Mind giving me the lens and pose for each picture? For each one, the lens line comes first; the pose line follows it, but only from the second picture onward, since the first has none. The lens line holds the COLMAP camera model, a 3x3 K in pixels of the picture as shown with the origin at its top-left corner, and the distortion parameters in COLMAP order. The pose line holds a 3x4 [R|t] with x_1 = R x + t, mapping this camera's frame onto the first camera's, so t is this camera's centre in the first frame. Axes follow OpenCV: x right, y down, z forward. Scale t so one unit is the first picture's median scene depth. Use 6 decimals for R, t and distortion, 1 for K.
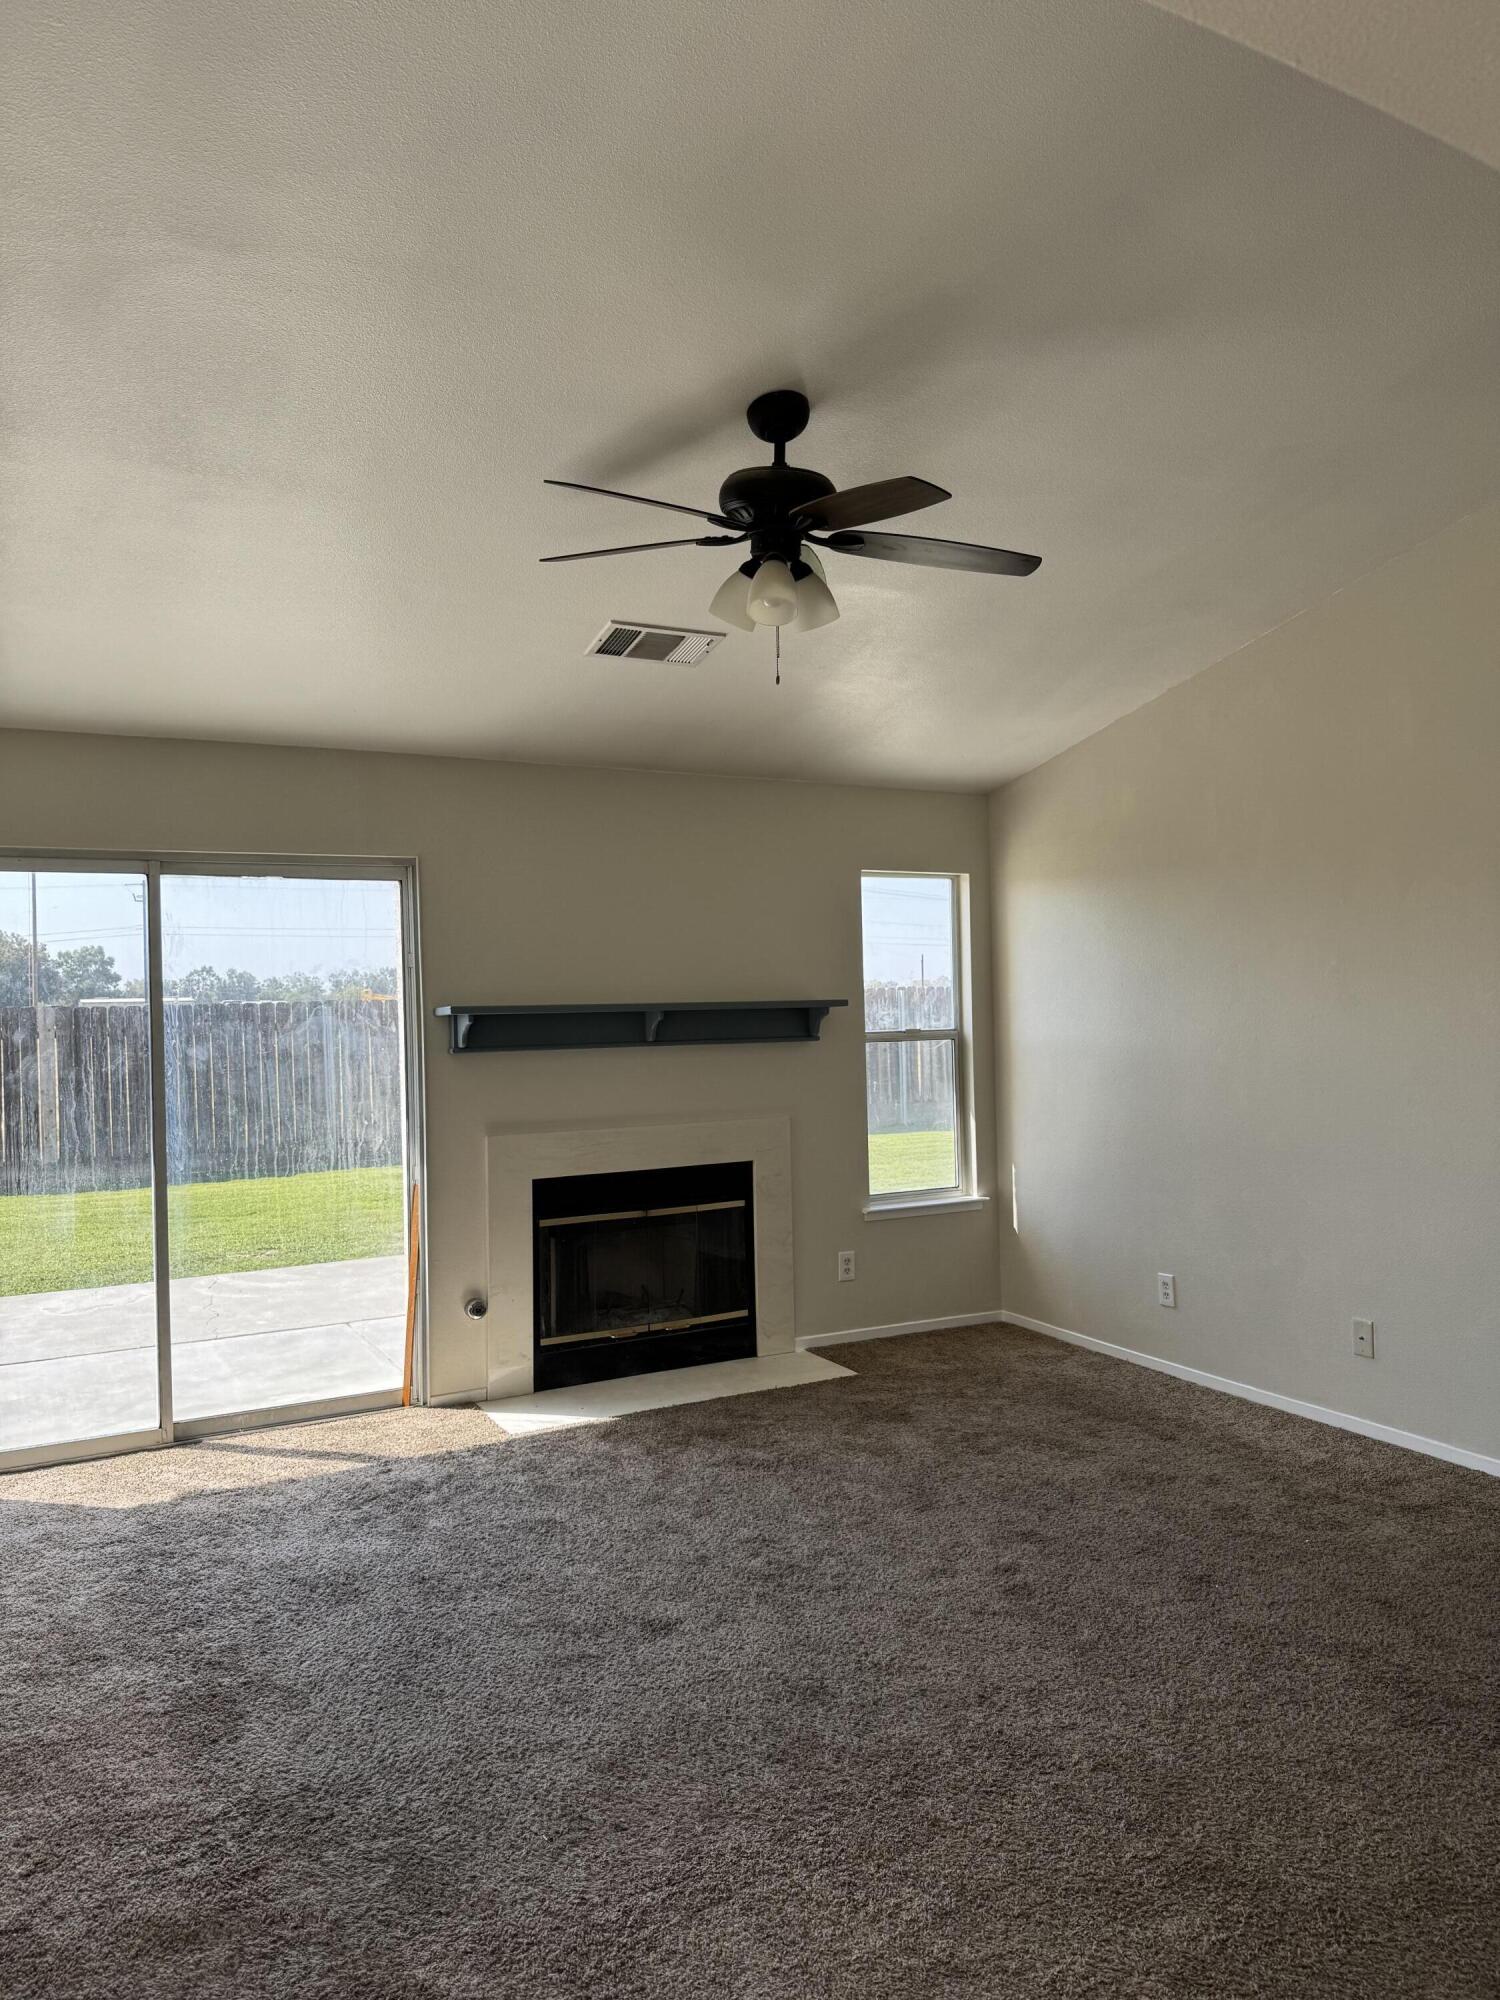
lens RADIAL K [[1391.3, 0, 752.7], [0, 1391.3, 932.9], [0, 0, 1]] dist [0.000935, -0.002550]
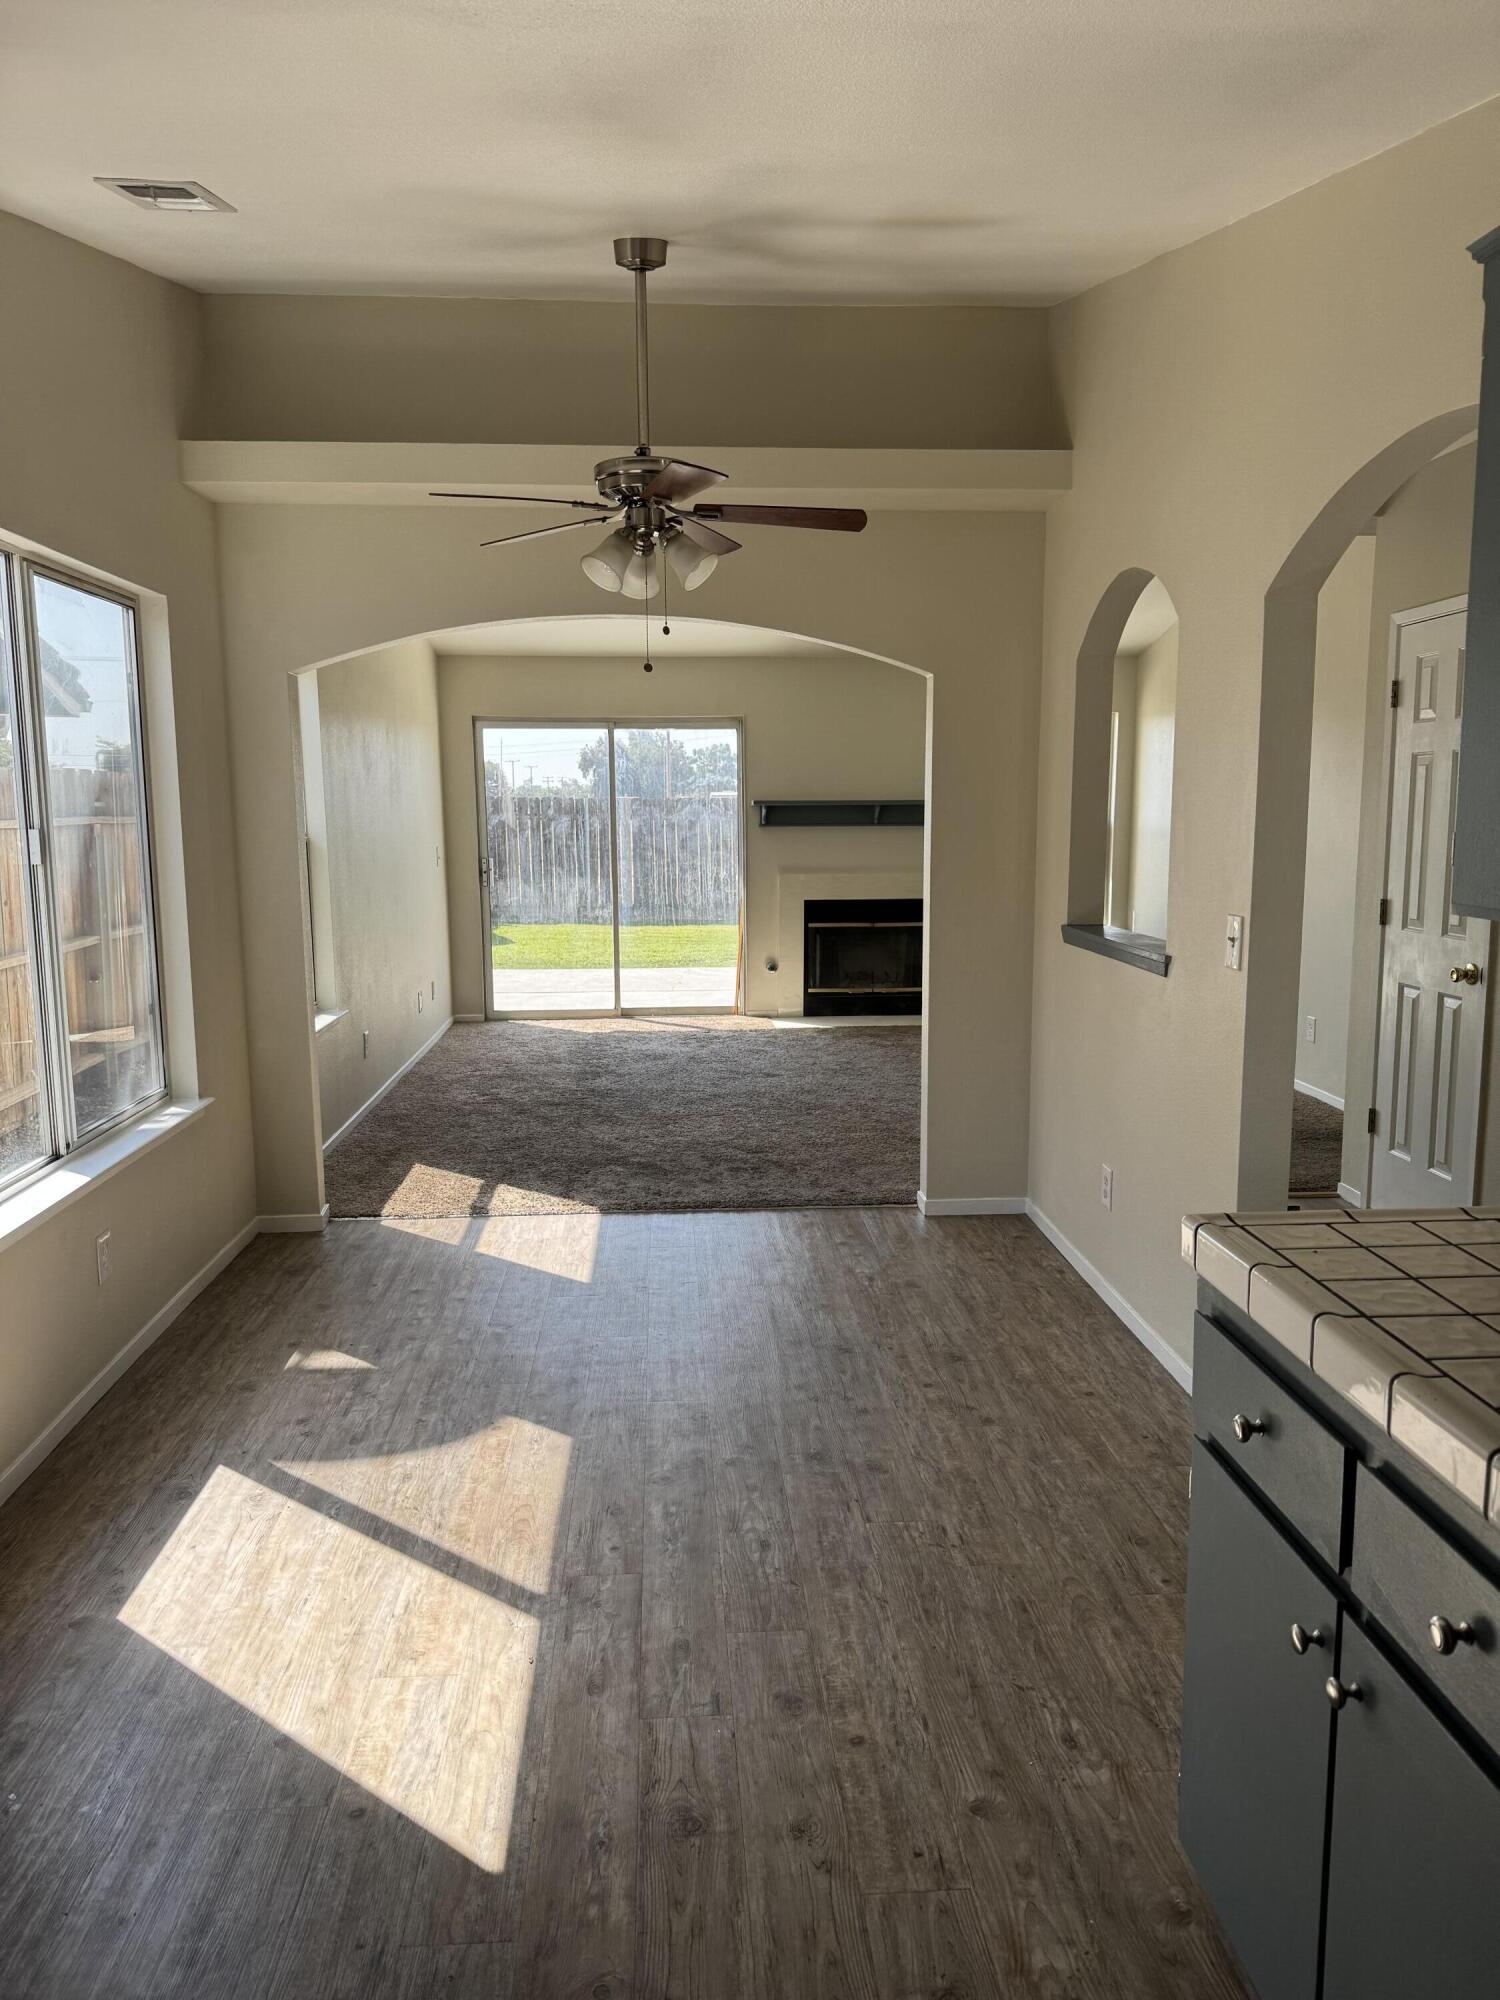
lens RADIAL K [[1425.5, 0, 753.7], [0, 1425.5, 997.6], [0, 0, 1]] dist [-0.001626, -0.006978]
pose [[0.906321, 0.081099, -0.414735, 0.558056], [-0.002967, 0.982610, 0.185660, -0.039850], [0.422580, -0.167037, 0.890800, -0.686598]]
